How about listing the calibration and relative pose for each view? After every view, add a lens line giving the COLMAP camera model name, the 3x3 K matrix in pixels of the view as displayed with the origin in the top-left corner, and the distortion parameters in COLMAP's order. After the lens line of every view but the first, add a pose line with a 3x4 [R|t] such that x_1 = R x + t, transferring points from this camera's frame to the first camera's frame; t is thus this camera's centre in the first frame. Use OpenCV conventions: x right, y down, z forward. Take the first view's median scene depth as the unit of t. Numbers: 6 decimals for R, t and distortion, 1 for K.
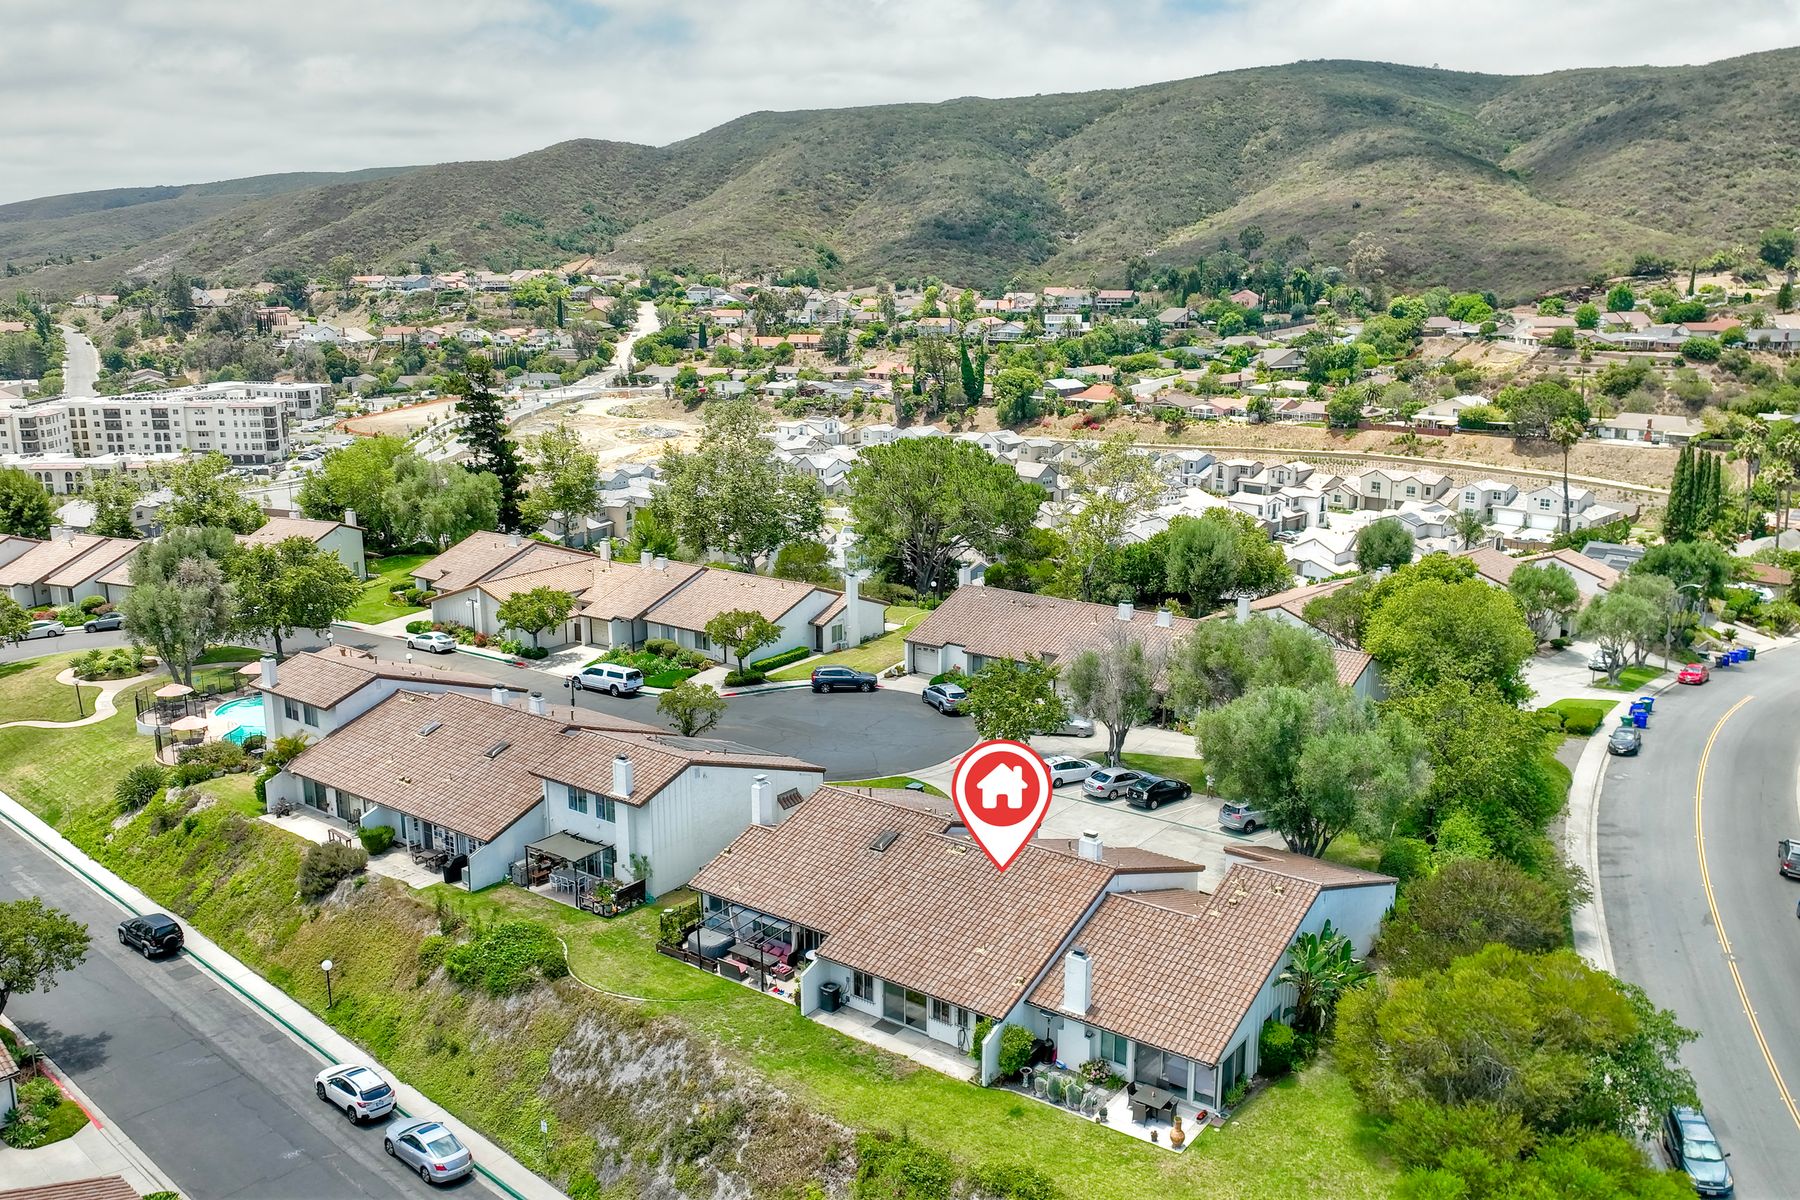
lens RADIAL K [[1494.9, 0, 888.2], [0, 1494.9, 593.5], [0, 0, 1]] dist [-0.000022, 0.003834]
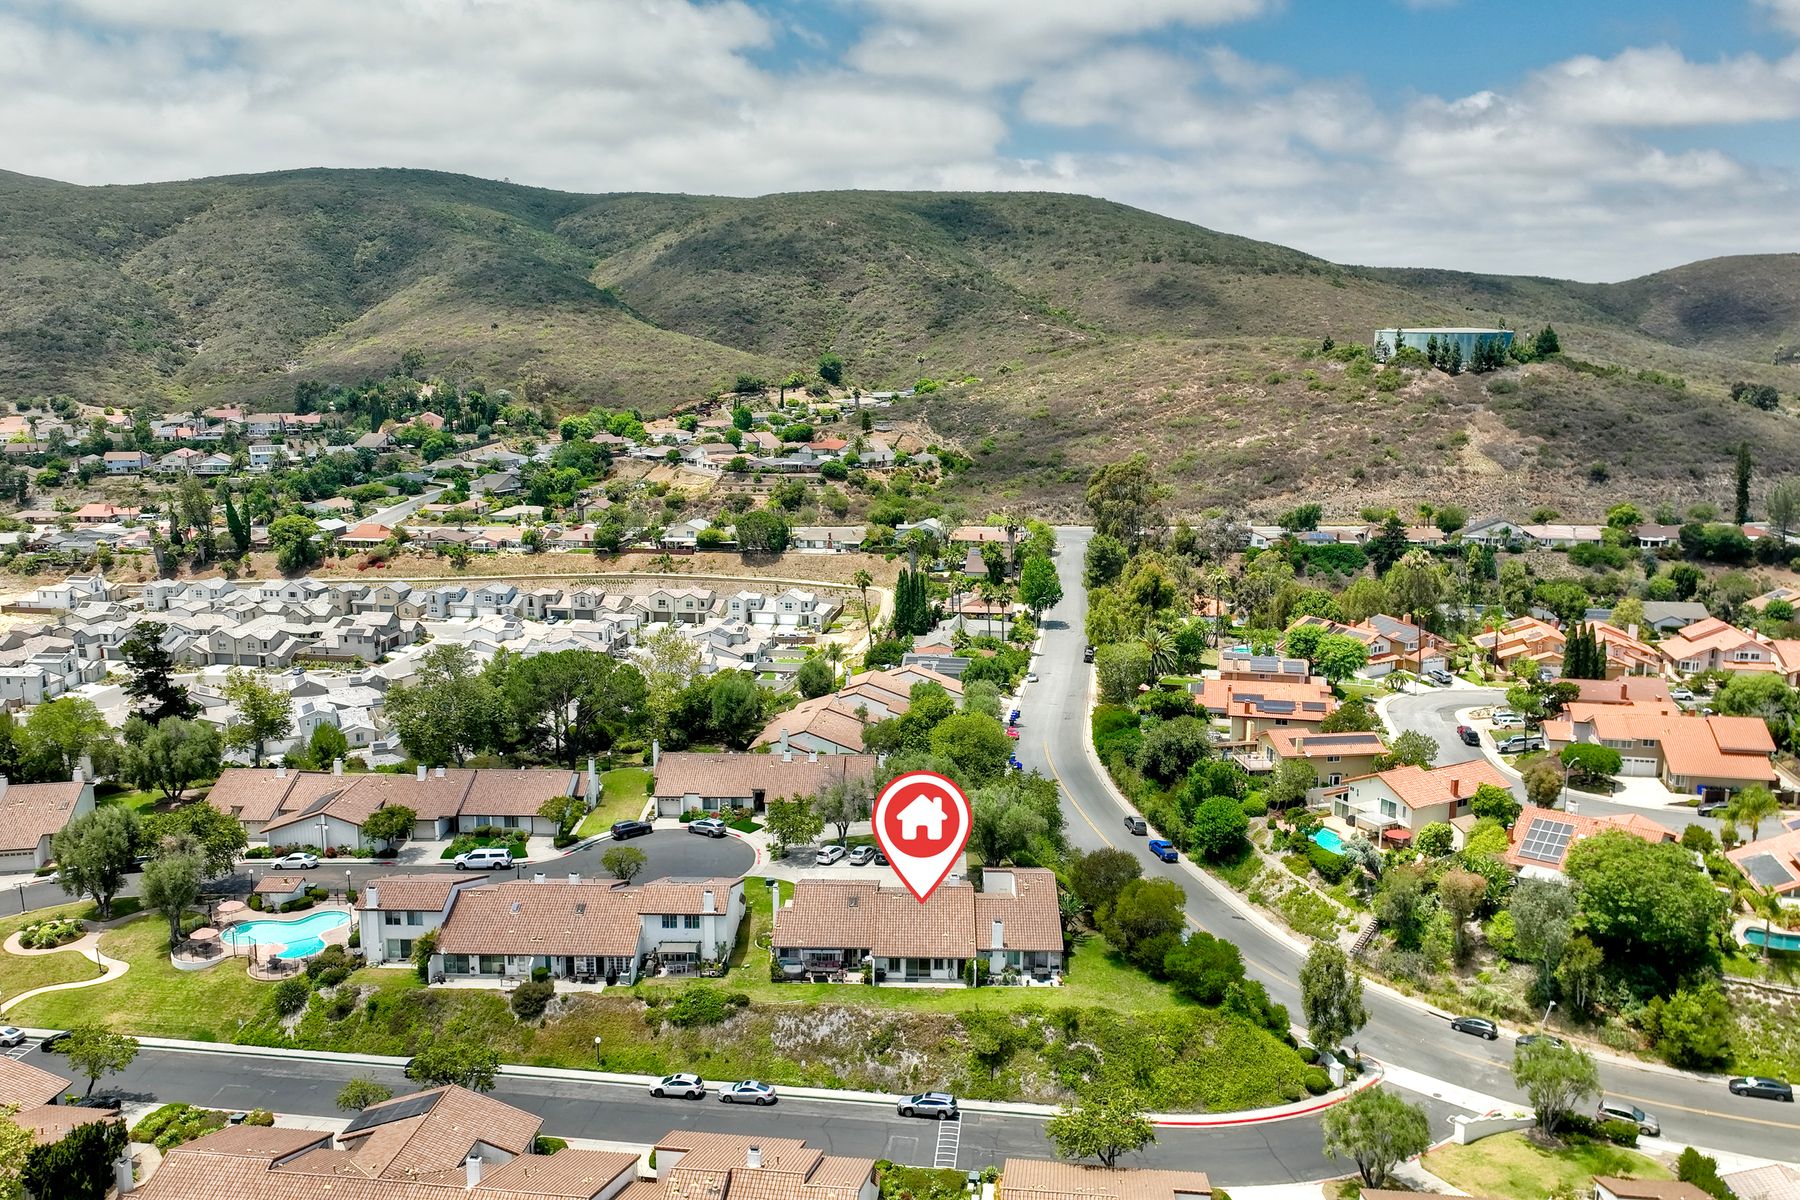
lens RADIAL K [[1494.9, 0, 888.2], [0, 1494.9, 593.5], [0, 0, 1]] dist [-0.000022, 0.003834]
pose [[0.814074, -0.103787, 0.571412, -0.174309], [0.125774, 0.992058, 0.001004, -0.039674], [-0.566978, 0.071052, 0.820663, -0.116489]]
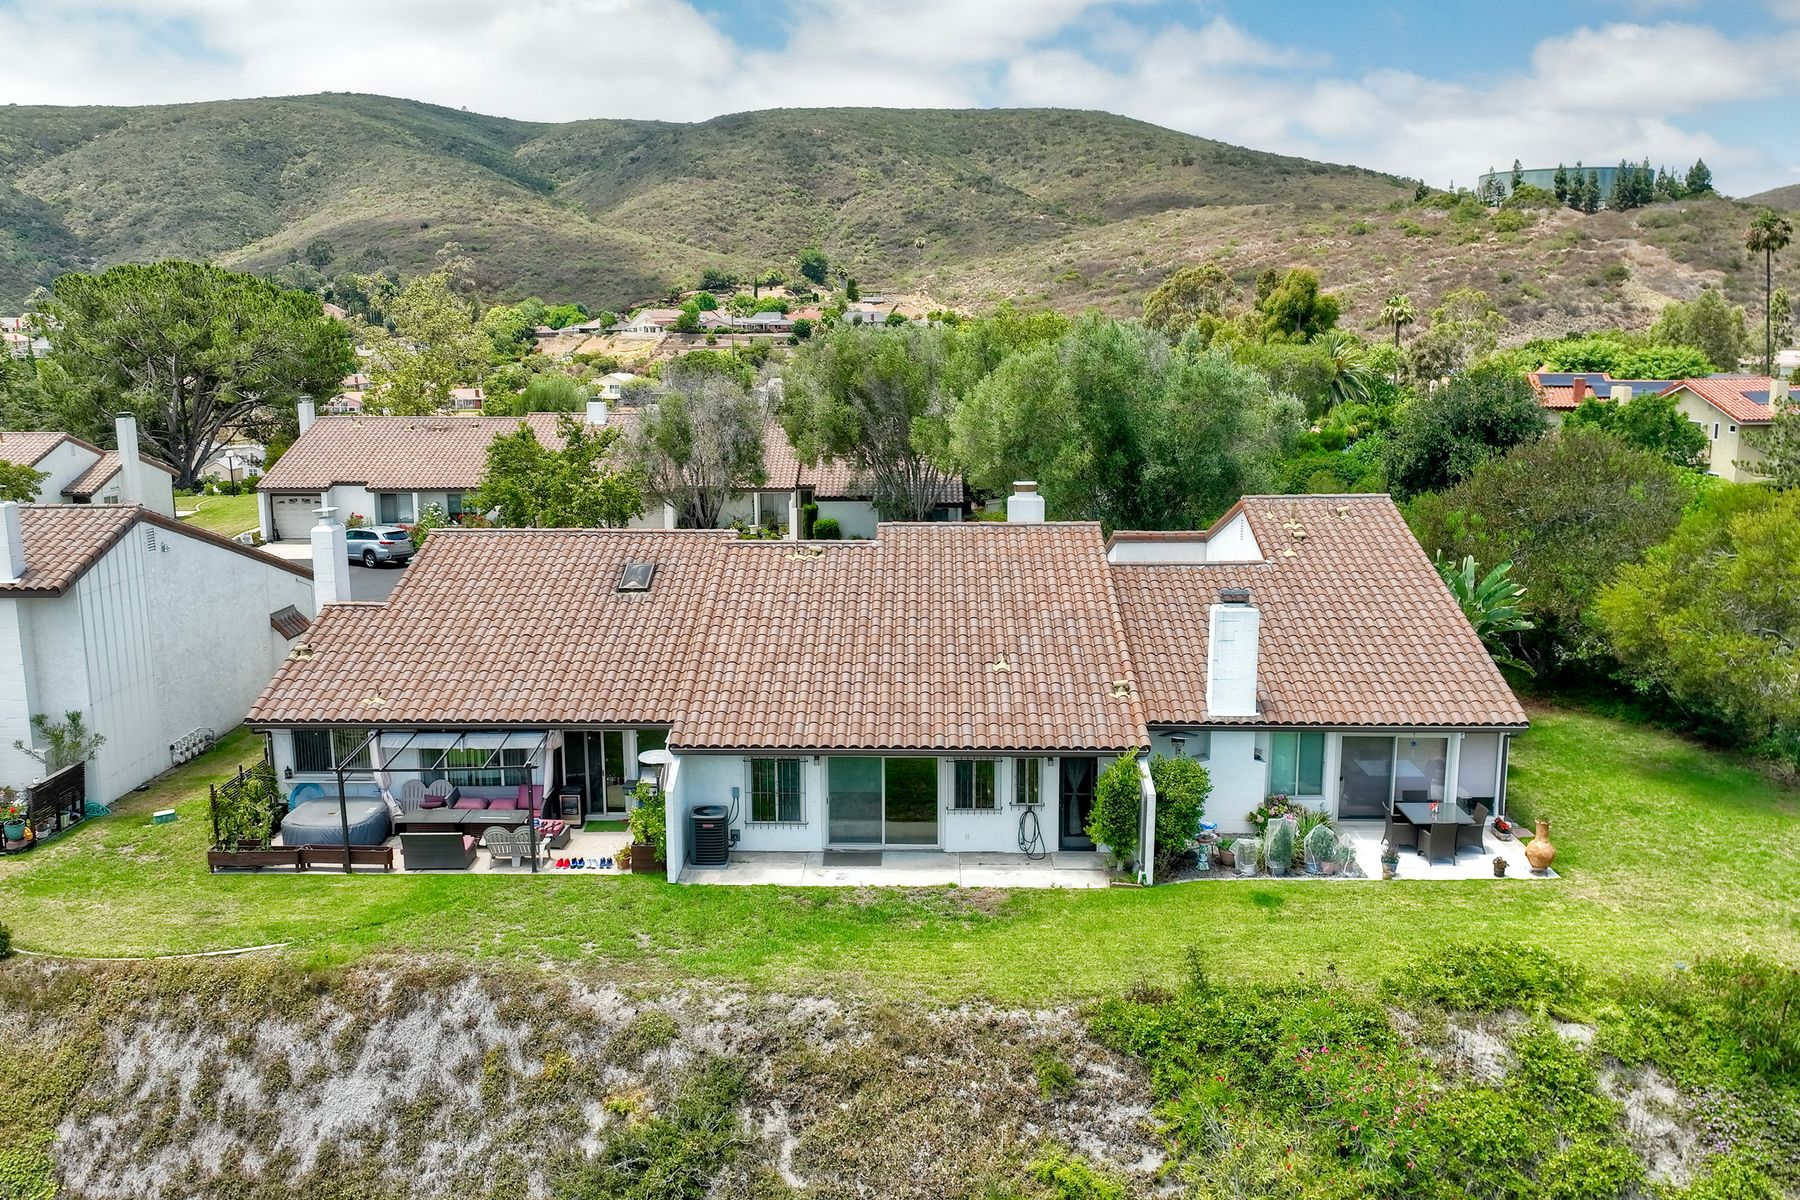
lens RADIAL K [[1505.0, 0, 889.8], [0, 1505.0, 596.5], [0, 0, 1]] dist [0.001857, 0.006963]
pose [[0.813783, -0.107689, 0.571105, -0.037203], [0.132144, 0.991230, -0.001387, 0.029773], [-0.565947, 0.076597, 0.820876, 0.083889]]
